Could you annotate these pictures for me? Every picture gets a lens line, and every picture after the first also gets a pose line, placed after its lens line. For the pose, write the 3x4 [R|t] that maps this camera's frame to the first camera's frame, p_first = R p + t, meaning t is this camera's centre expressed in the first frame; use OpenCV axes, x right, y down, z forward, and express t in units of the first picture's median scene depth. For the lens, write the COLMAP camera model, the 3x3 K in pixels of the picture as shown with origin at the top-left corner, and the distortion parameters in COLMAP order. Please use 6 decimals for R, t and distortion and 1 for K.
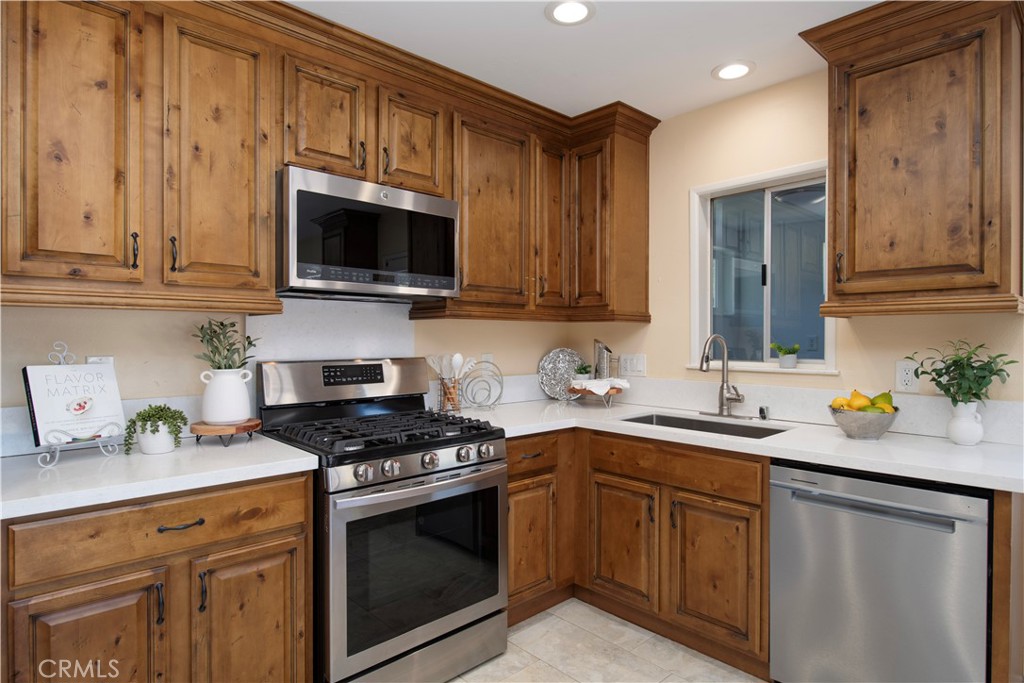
lens RADIAL K [[561.4, 0, 514.3], [0, 561.4, 343.3], [0, 0, 1]] dist [-0.005865, -0.000848]
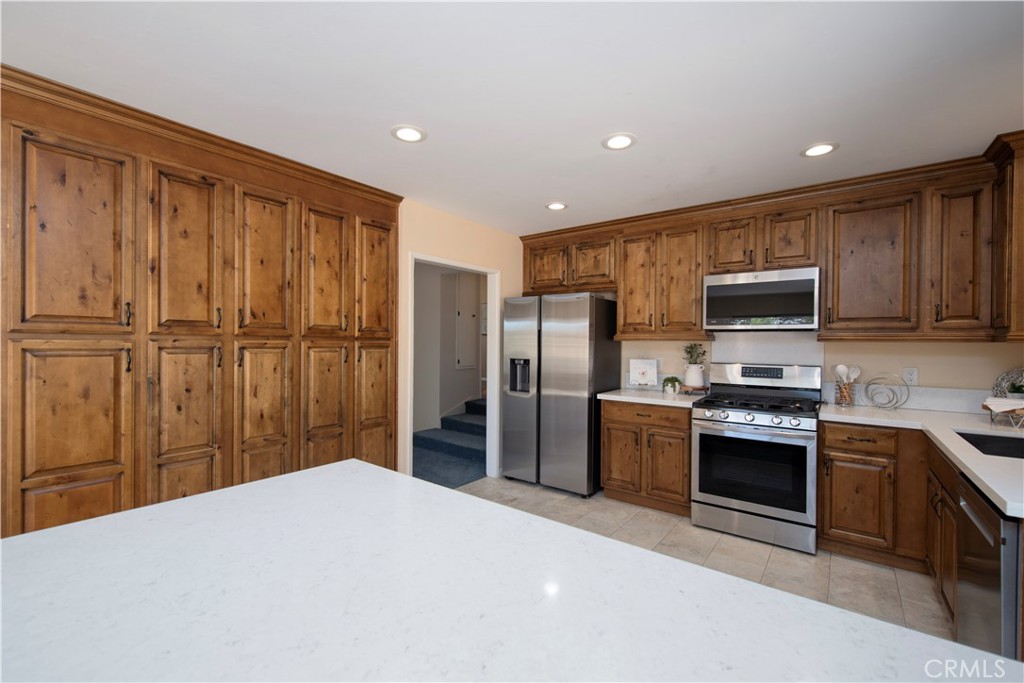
lens RADIAL K [[426.3, 0, 496.9], [0, 426.3, 347.5], [0, 0, 1]] dist [-0.007451, -0.000143]
pose [[0.139006, 0.012139, -0.990217, 1.074213], [-0.016824, 0.999810, 0.009894, -0.028554], [0.990149, 0.015285, 0.139184, -0.056839]]
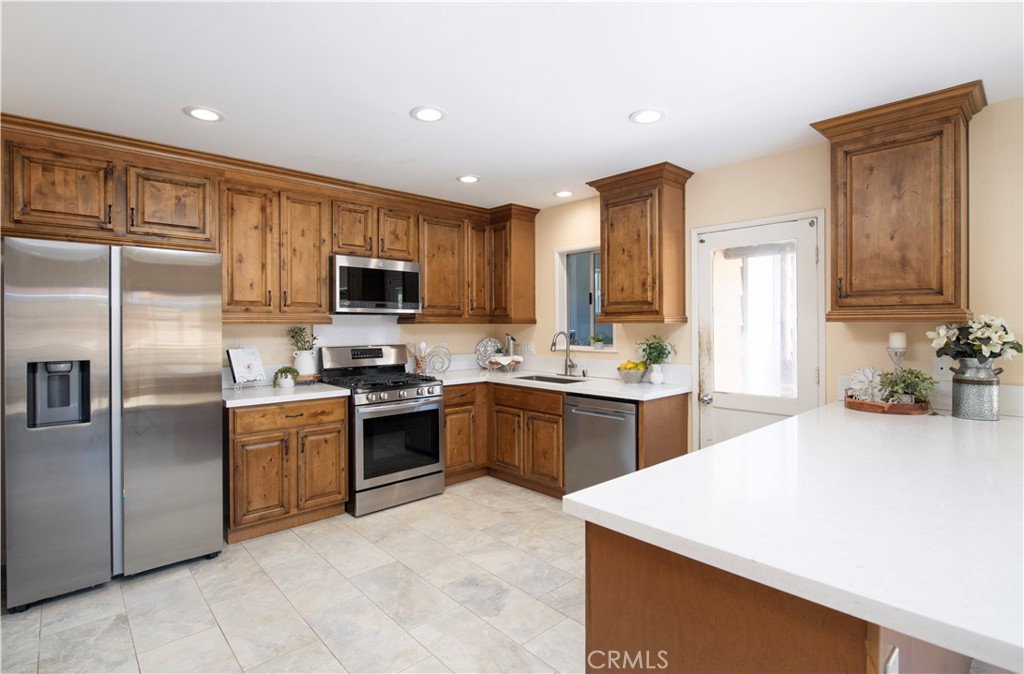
lens RADIAL K [[506.9, 0, 510.4], [0, 506.9, 328.1], [0, 0, 1]] dist [-0.012360, 0.000369]
pose [[0.999898, -0.005009, -0.013340, 0.258415], [0.004984, 0.999986, -0.001913, -0.029282], [0.013350, 0.001846, 0.999909, -0.823945]]
